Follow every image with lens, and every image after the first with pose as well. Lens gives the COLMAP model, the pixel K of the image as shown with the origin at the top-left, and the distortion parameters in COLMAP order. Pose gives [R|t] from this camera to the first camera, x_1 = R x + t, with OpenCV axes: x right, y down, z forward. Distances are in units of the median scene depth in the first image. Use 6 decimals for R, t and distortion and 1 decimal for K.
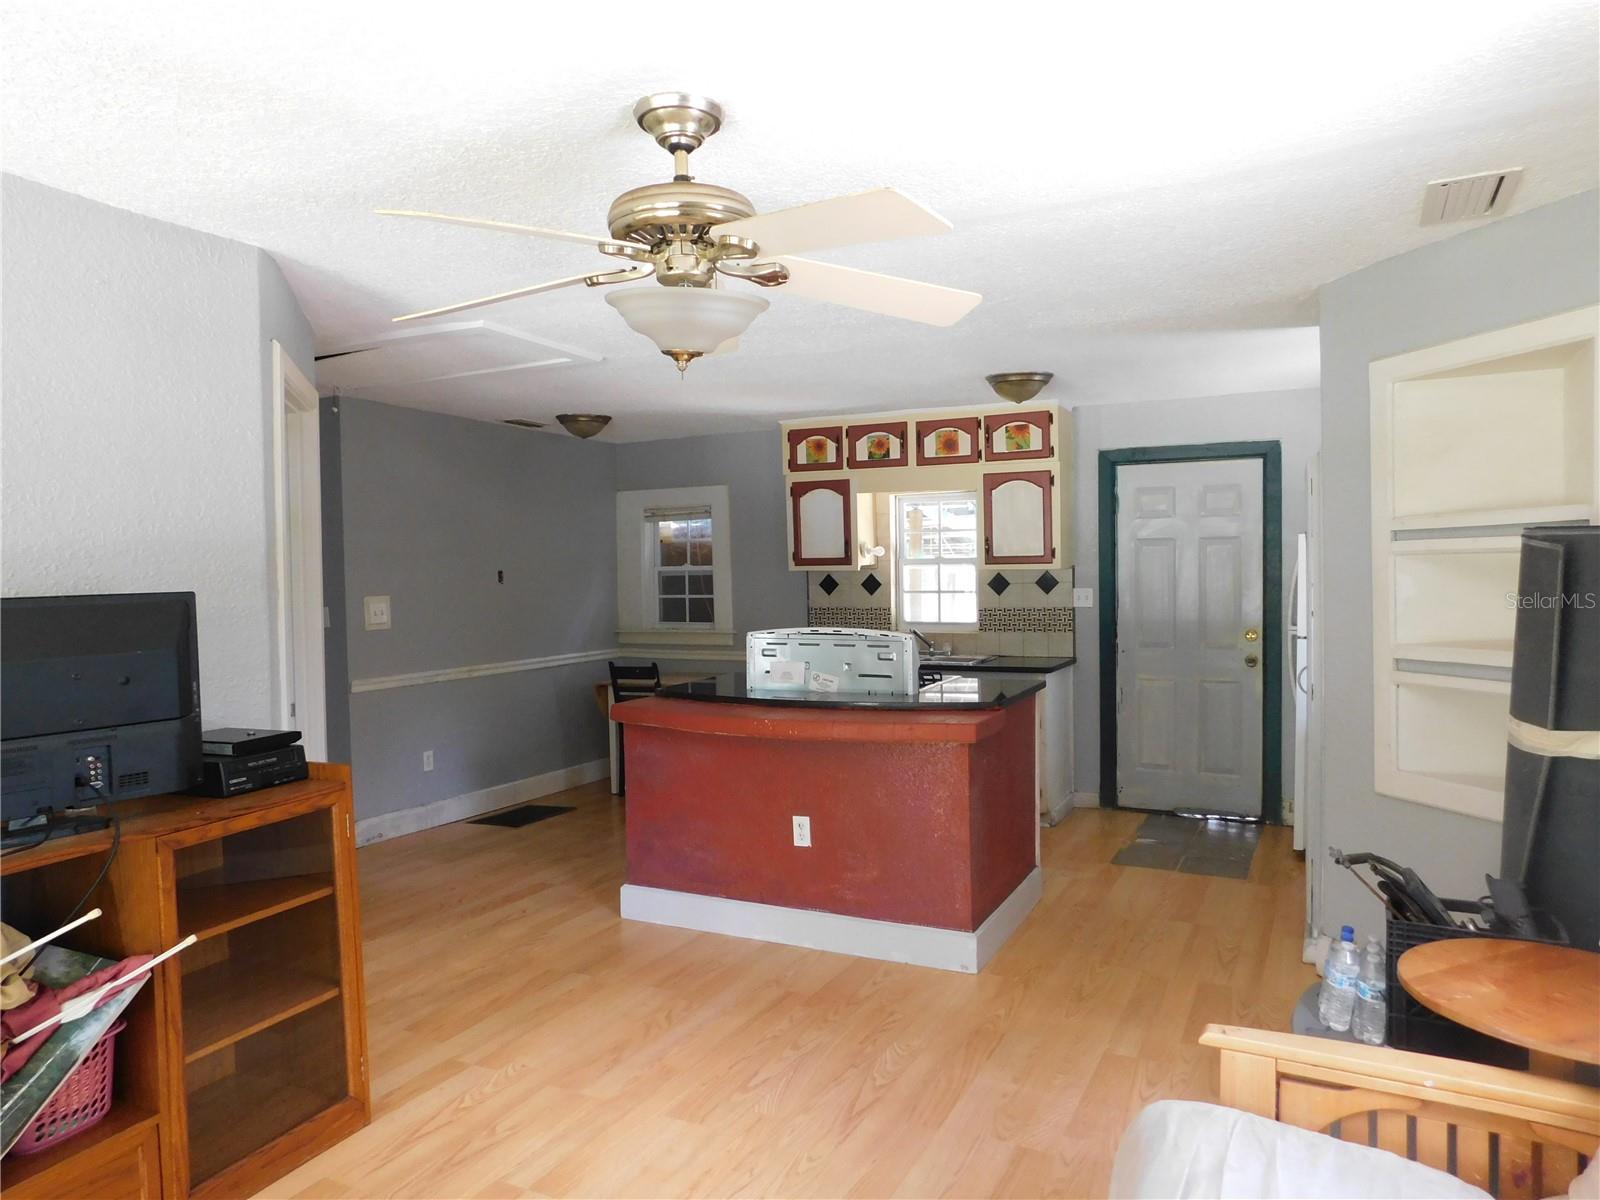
lens RADIAL K [[1085.0, 0, 798.2], [0, 1085.0, 602.7], [0, 0, 1]] dist [0.010434, 0.001587]
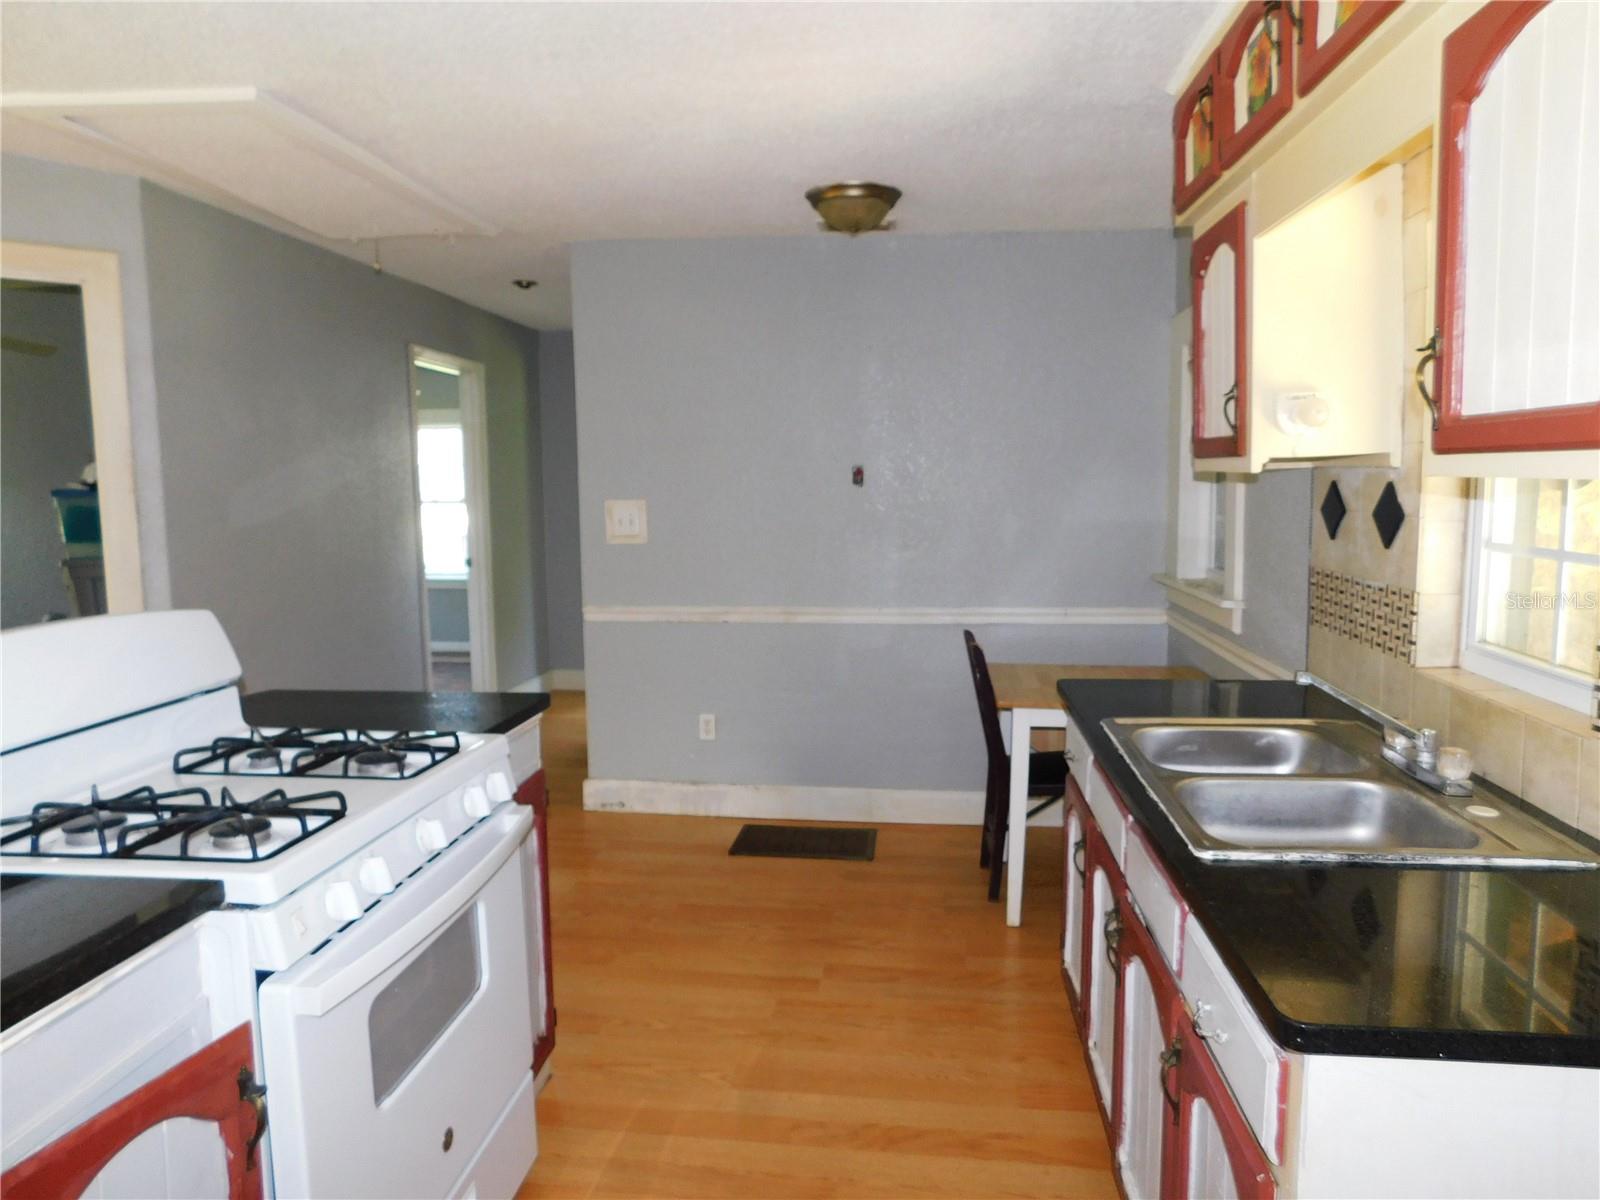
lens RADIAL K [[1085.0, 0, 799.5], [0, 1085.0, 600.5], [0, 0, 1]] dist [0.010434, 0.001587]
pose [[0.333182, 0.120887, -0.935081, 0.359767], [-0.024186, 0.992516, 0.119694, -0.029452], [0.942552, -0.017264, 0.333613, 0.814863]]
